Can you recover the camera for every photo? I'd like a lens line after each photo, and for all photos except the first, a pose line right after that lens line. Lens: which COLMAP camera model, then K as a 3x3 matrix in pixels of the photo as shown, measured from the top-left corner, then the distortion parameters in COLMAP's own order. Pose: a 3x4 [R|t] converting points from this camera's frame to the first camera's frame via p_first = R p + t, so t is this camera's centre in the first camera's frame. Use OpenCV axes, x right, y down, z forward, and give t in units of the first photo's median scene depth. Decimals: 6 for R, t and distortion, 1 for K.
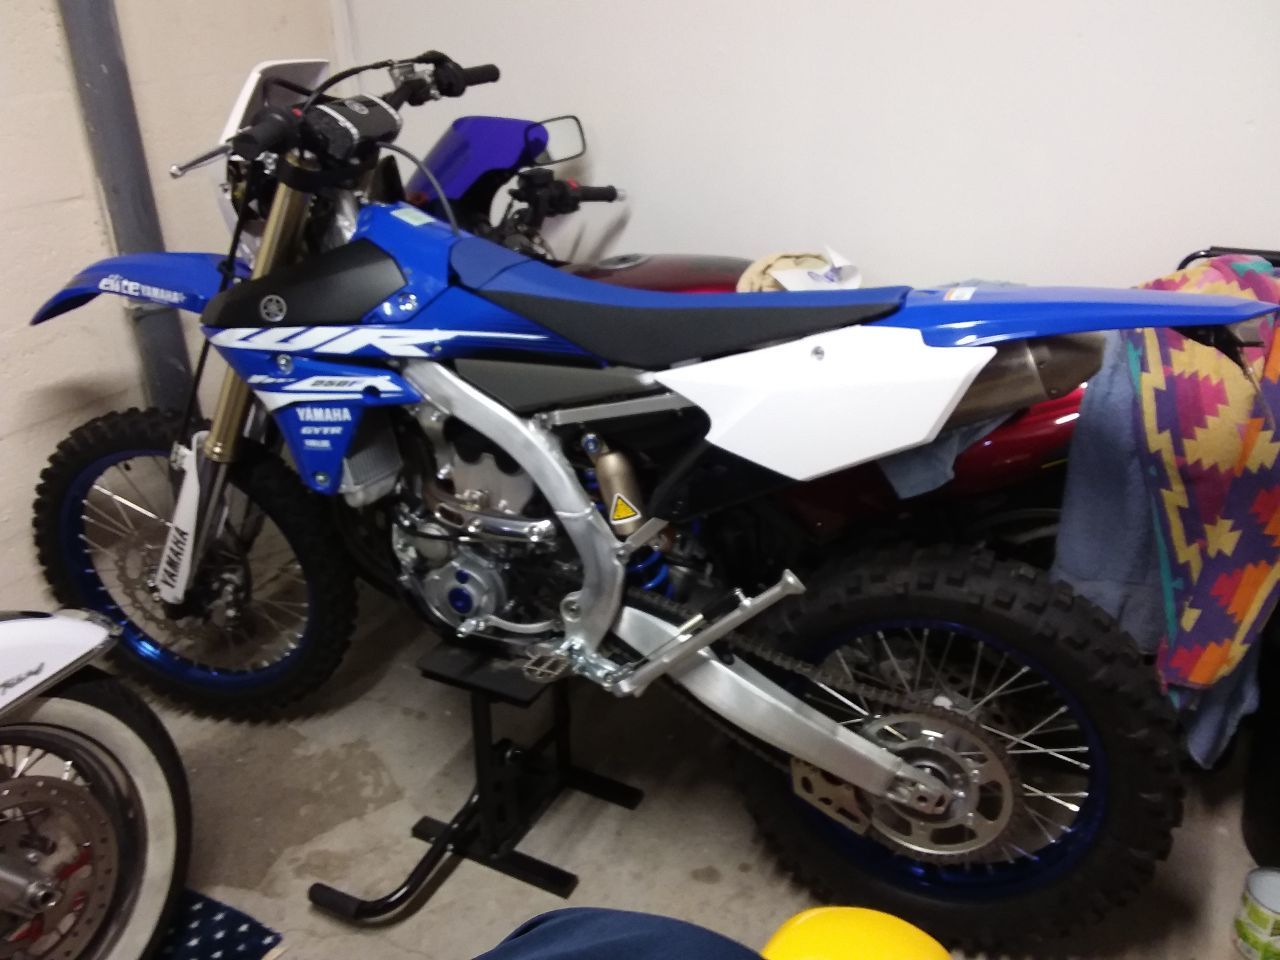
lens RADIAL K [[1042.8, 0, 644.9], [0, 1042.8, 475.8], [0, 0, 1]] dist [0.134787, -0.238590]
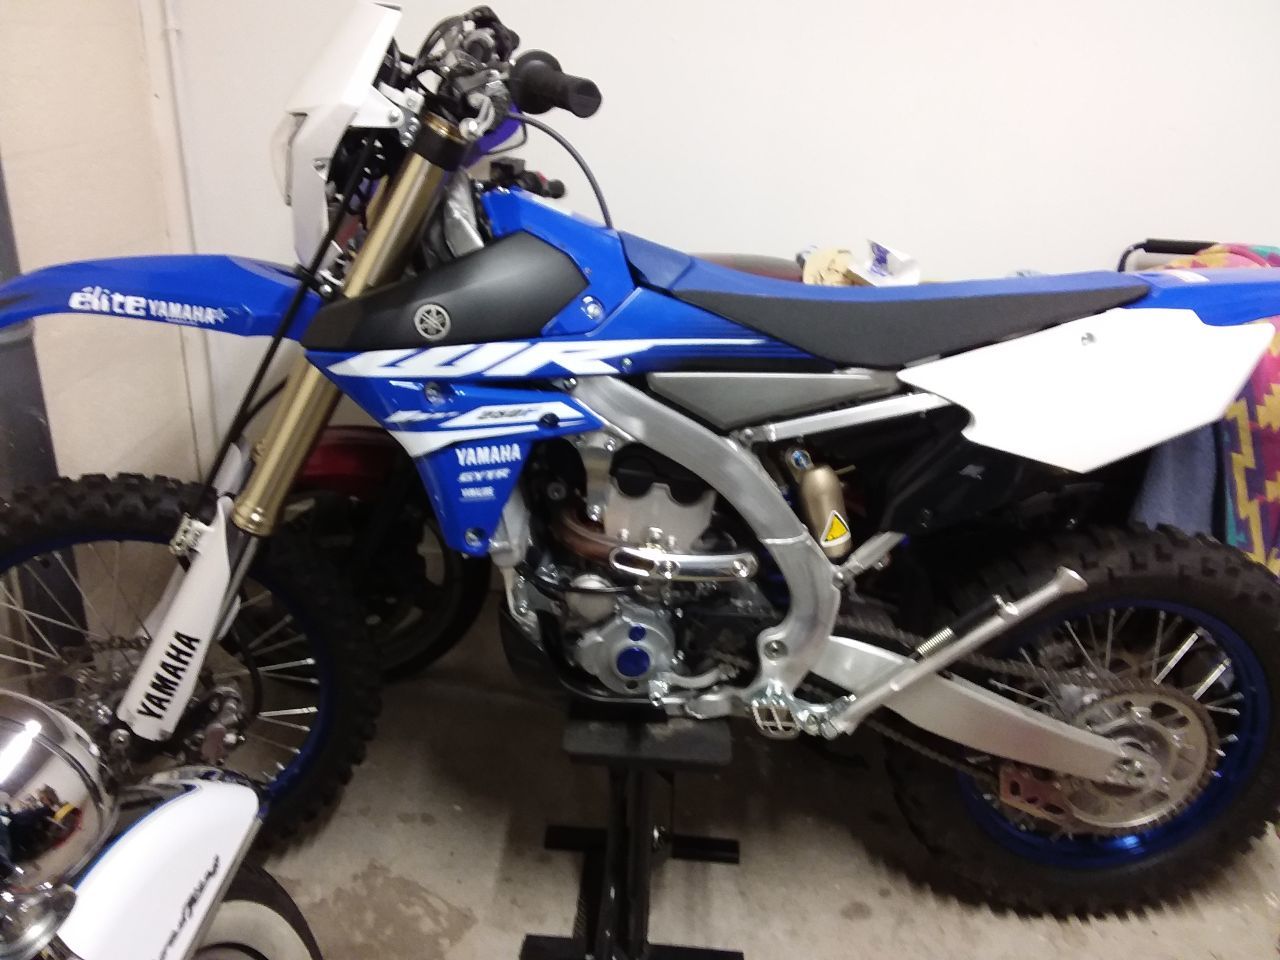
lens RADIAL K [[1042.8, 0, 644.9], [0, 1042.8, 475.8], [0, 0, 1]] dist [0.134787, -0.238590]
pose [[0.904492, -0.099527, 0.414714, -0.522589], [0.106093, 0.994330, 0.007239, -0.035673], [-0.413083, 0.037451, 0.909923, 0.239759]]
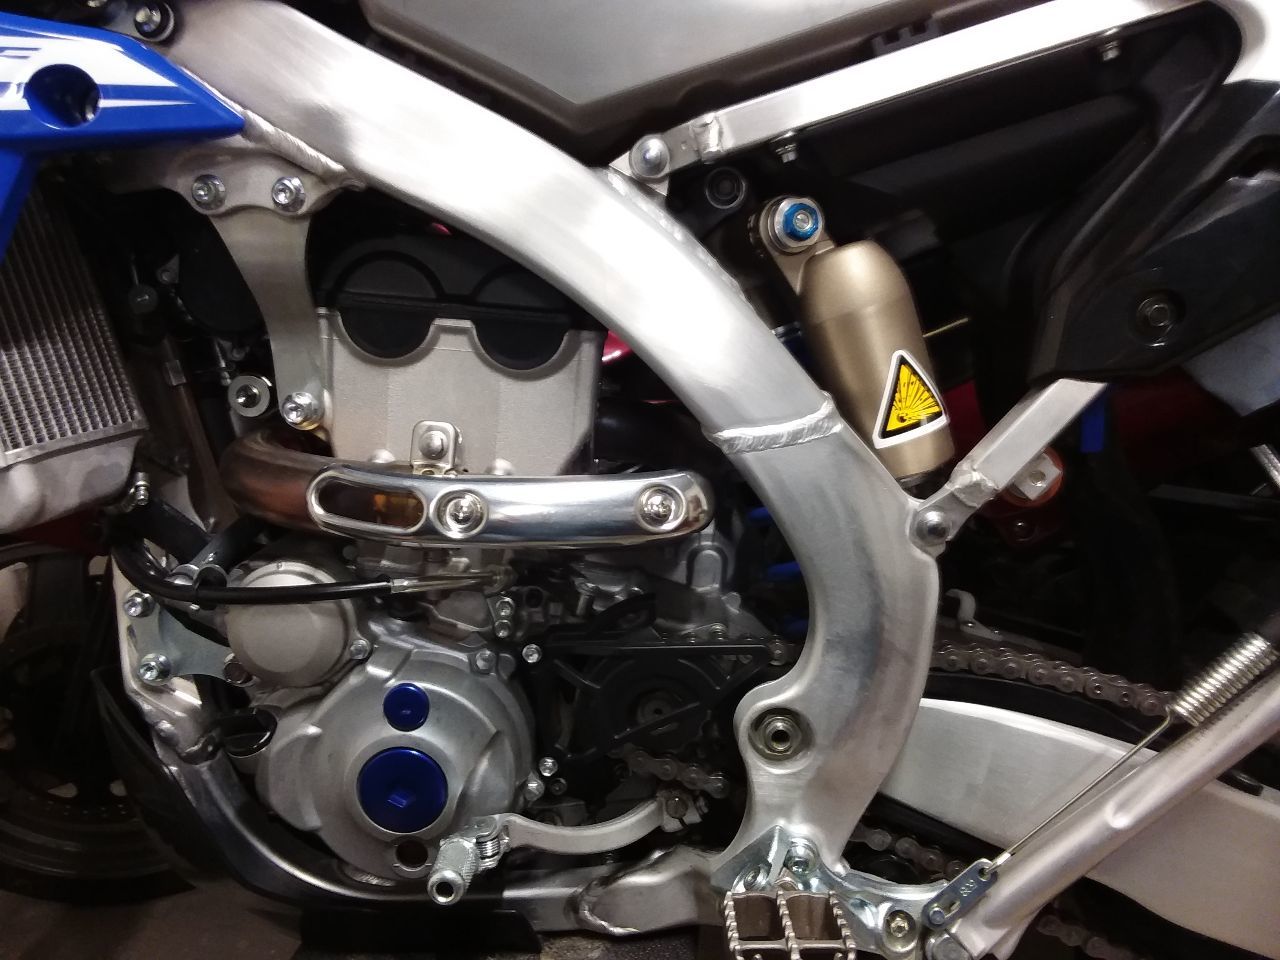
lens RADIAL K [[1042.8, 0, 644.9], [0, 1042.8, 475.8], [0, 0, 1]] dist [0.134787, -0.238590]
pose [[0.928065, -0.094130, 0.360325, -0.223810], [0.167015, 0.969978, -0.176775, 0.100713], [-0.332868, 0.224238, 0.915924, 0.693586]]
